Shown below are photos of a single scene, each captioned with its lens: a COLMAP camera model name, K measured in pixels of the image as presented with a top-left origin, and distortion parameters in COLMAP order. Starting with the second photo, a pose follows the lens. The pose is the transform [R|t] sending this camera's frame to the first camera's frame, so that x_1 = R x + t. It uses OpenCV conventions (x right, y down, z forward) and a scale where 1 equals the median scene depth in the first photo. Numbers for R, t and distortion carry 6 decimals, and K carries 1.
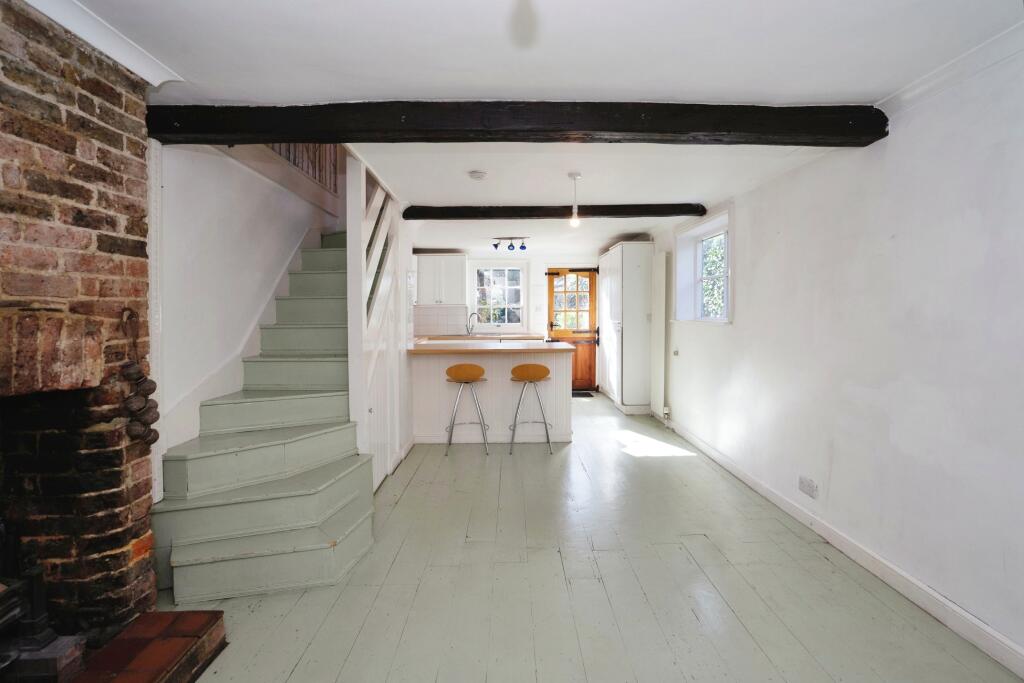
lens RADIAL K [[484.5, 0, 515.8], [0, 484.5, 307.9], [0, 0, 1]] dist [-0.065034, 0.026262]
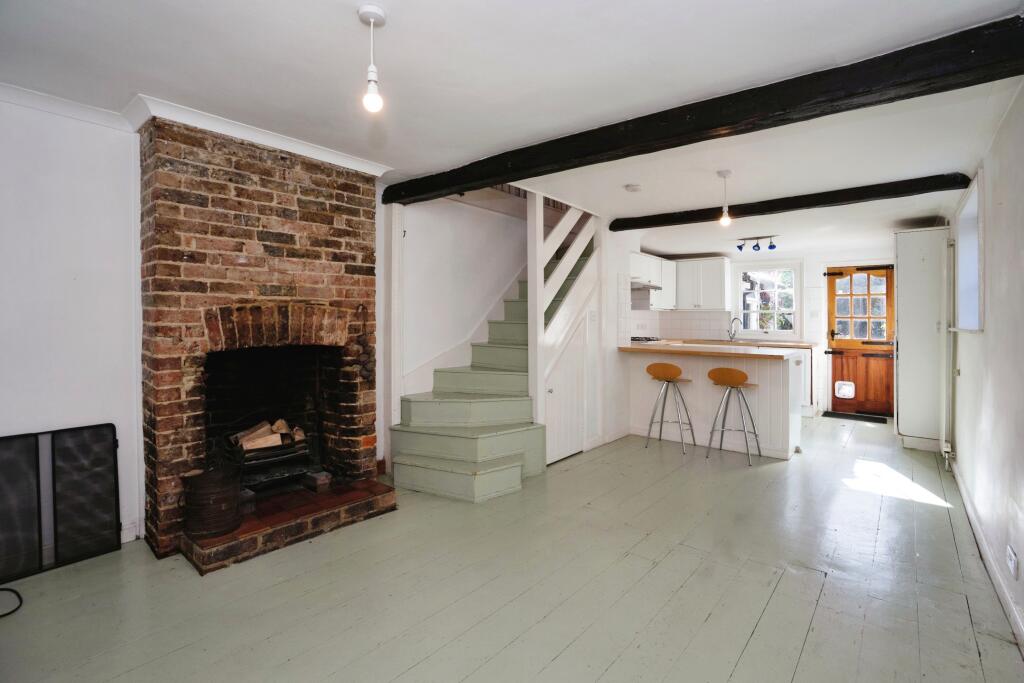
lens RADIAL K [[484.5, 0, 515.8], [0, 484.5, 307.9], [0, 0, 1]] dist [-0.065034, 0.026262]
pose [[0.758965, 0.002126, -0.651128, 0.830511], [-0.012289, 0.999863, -0.011060, 0.026815], [0.651015, 0.016396, 0.758888, -0.014174]]
